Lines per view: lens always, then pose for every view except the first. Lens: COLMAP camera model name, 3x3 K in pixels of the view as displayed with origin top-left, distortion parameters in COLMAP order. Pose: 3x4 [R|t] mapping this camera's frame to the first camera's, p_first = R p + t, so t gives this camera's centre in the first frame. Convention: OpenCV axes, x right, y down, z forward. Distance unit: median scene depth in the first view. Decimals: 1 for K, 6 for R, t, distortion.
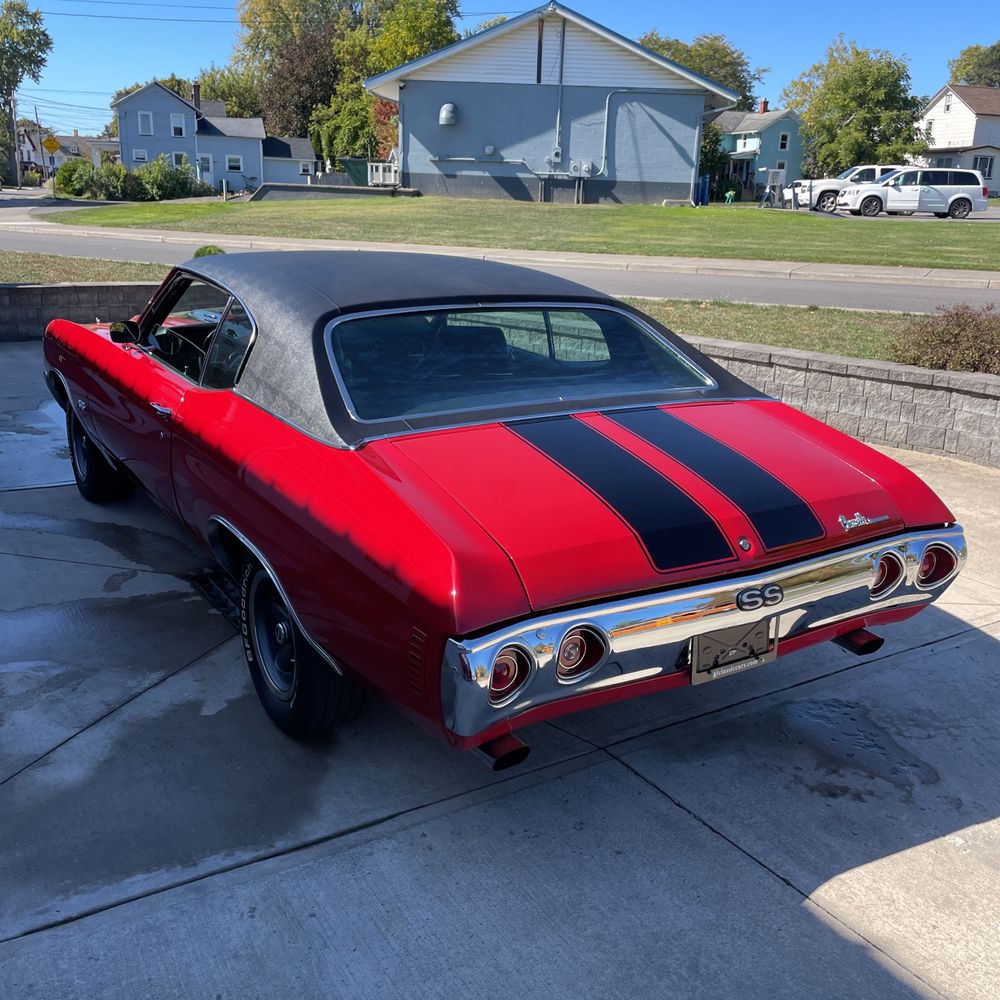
lens RADIAL K [[1020.6, 0, 520.5], [0, 1020.6, 494.2], [0, 0, 1]] dist [0.024315, 0.000000]
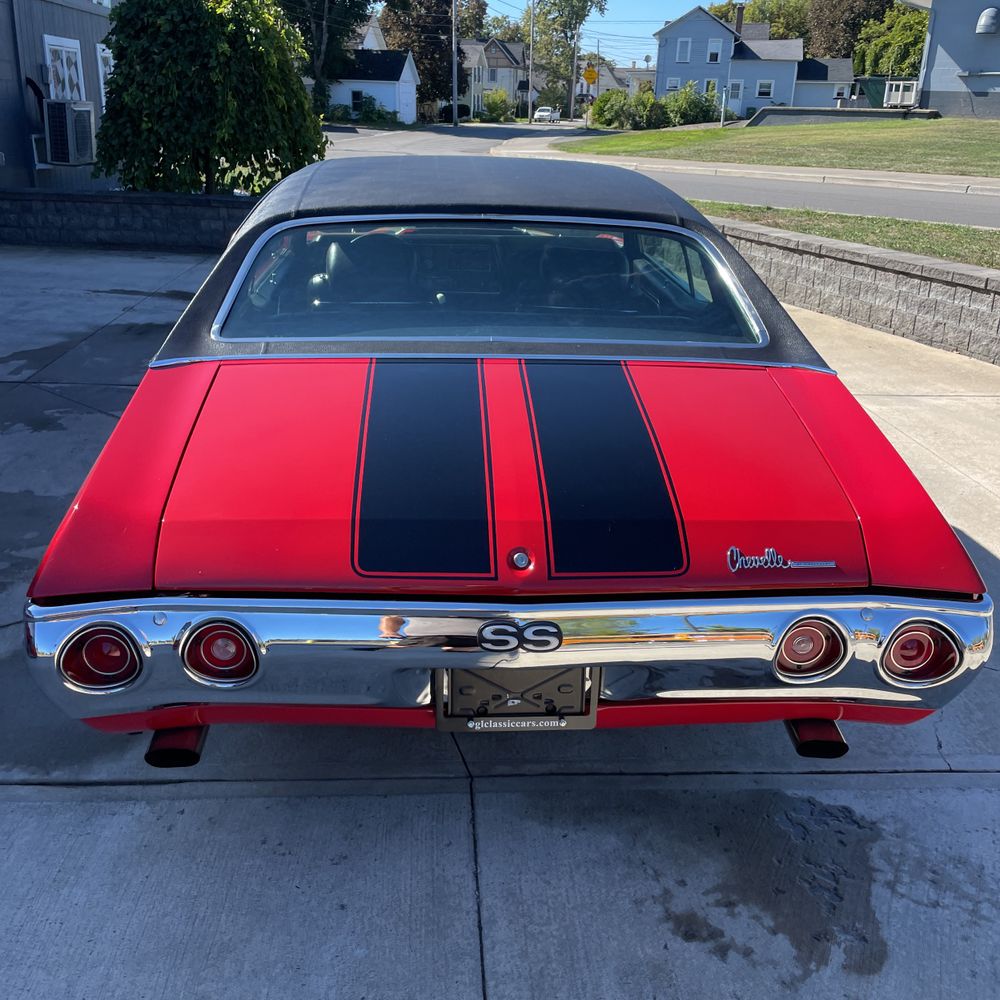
lens RADIAL K [[1020.6, 0, 495.3], [0, 1020.6, 515.8], [0, 0, 1]] dist [0.024315, 0.000000]
pose [[0.867405, 0.171834, -0.466992, 0.044046], [-0.133872, 0.984468, 0.113586, -0.004880], [0.479256, -0.036008, 0.876936, 0.030989]]
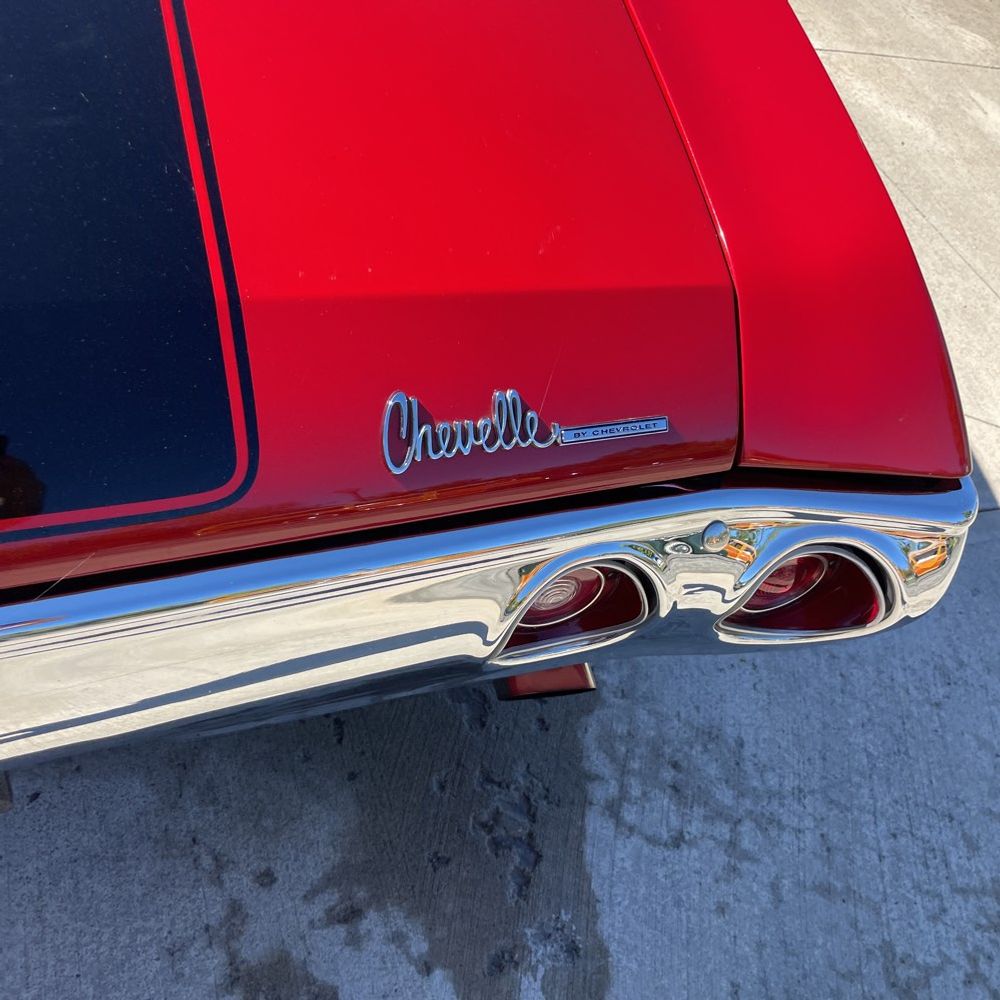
lens RADIAL K [[1020.6, 0, 508.6], [0, 1020.6, 492.6], [0, 0, 1]] dist [0.024315, 0.000000]
pose [[0.949063, 0.314674, -0.016102, 0.031224], [-0.266124, 0.827900, 0.493721, -0.006606], [0.168692, -0.464287, 0.869471, 0.073247]]
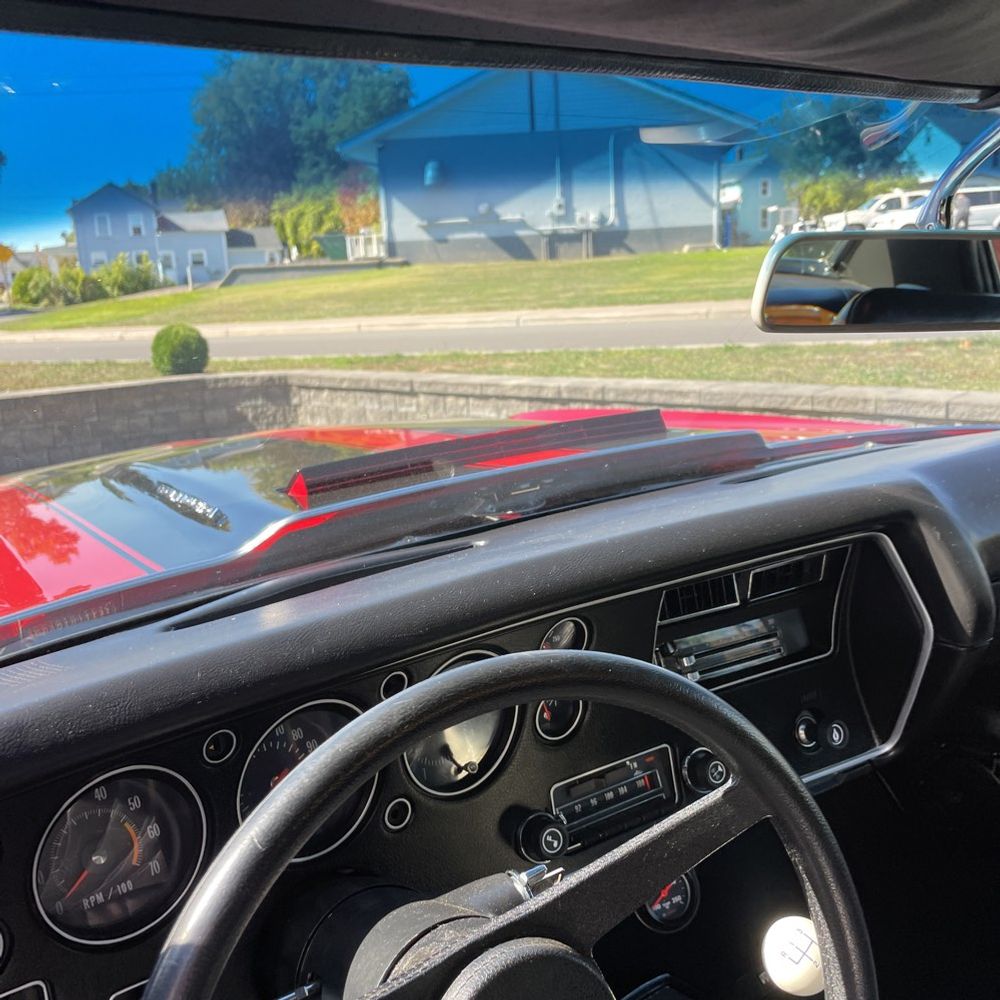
lens RADIAL K [[1020.6, 0, 498.0], [0, 1020.6, 495.4], [0, 0, 1]] dist [0.024315, 0.000000]
pose [[0.996306, -0.085871, 0.000649, -0.039457], [0.085710, 0.993918, -0.069147, -0.025441], [0.005292, 0.068947, 0.997606, 0.128951]]
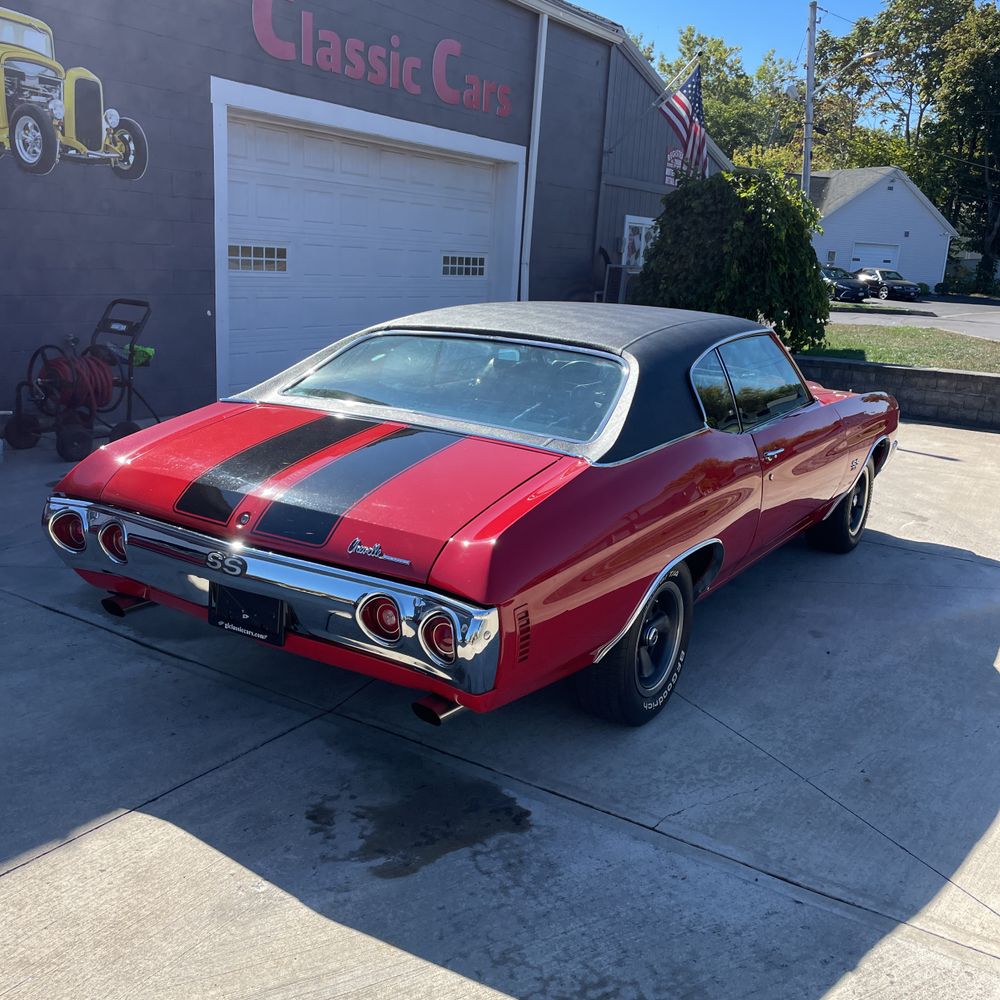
lens RADIAL K [[1020.6, 0, 509.4], [0, 1020.6, 496.5], [0, 0, 1]] dist [0.024315, 0.000000]
pose [[0.417934, 0.198492, -0.886528, 0.112357], [-0.289118, 0.954165, 0.077338, -0.012388], [0.861245, 0.223989, 0.456165, 0.060585]]
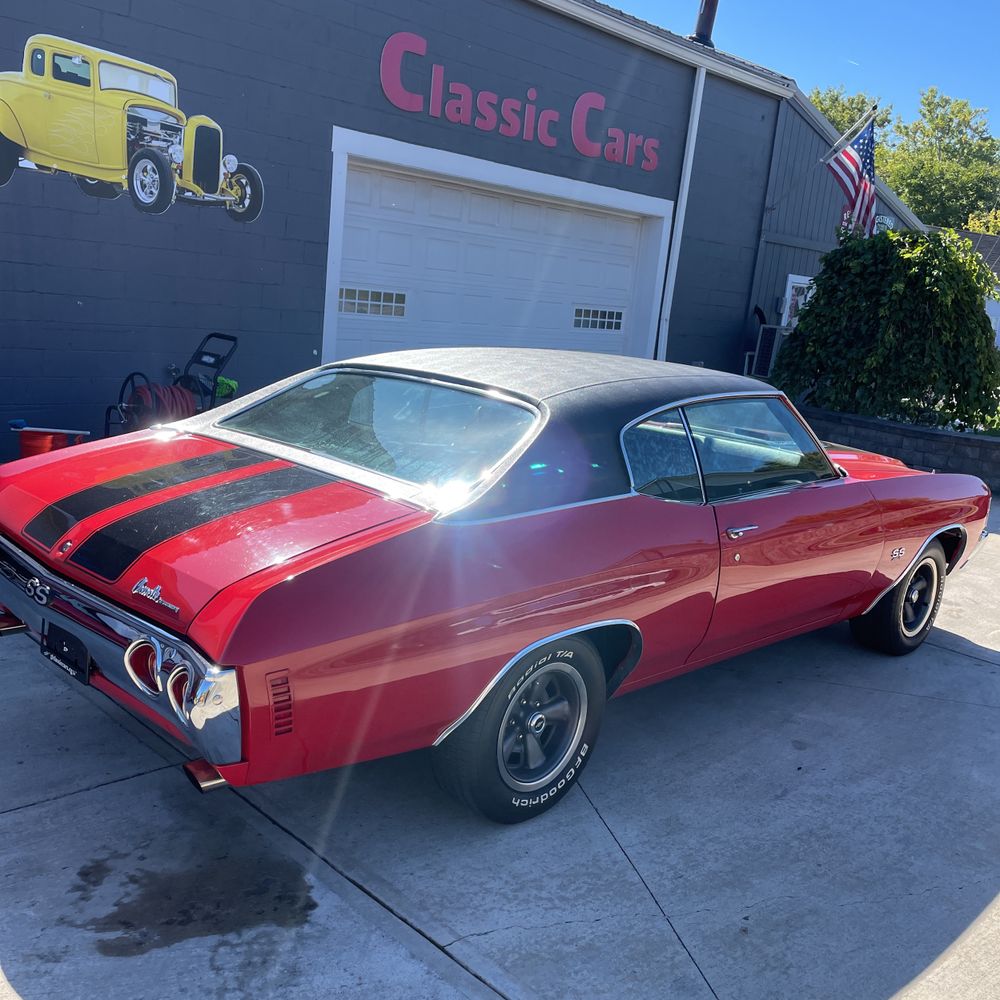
lens RADIAL K [[1020.6, 0, 496.0], [0, 1020.6, 493.3], [0, 0, 1]] dist [0.024315, 0.000000]
pose [[0.206204, 0.172689, -0.963150, 0.113374], [-0.351382, 0.931718, 0.091824, -0.022232], [0.913242, 0.319499, 0.252803, 0.093468]]
